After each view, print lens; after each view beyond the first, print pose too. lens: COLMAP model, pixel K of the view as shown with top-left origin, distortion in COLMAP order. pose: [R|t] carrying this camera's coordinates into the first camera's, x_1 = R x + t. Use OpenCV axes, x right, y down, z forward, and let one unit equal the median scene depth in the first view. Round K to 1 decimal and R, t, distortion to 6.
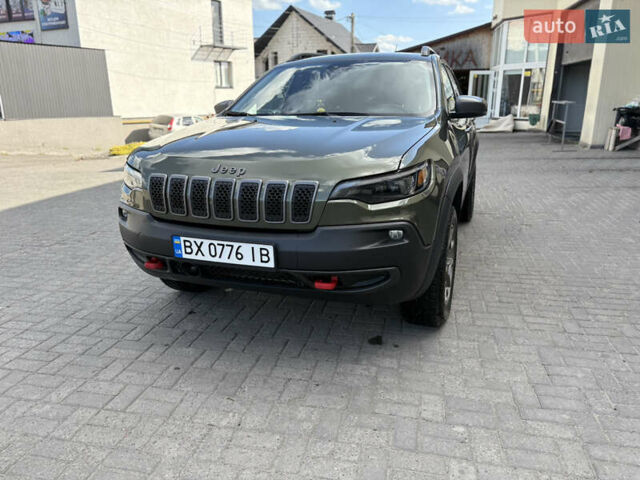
lens RADIAL K [[492.8, 0, 318.6], [0, 492.8, 241.9], [0, 0, 1]] dist [0.041670, -0.035592]
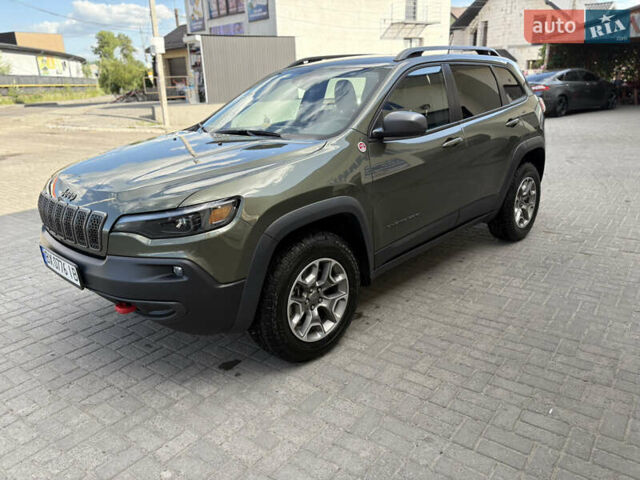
lens RADIAL K [[492.8, 0, 335.5], [0, 492.8, 245.9], [0, 0, 1]] dist [0.041670, -0.035592]
pose [[0.907134, 0.113422, -0.405269, 0.533319], [-0.087633, 0.992797, 0.081699, -0.110576], [0.411617, -0.038597, 0.910539, 0.131853]]
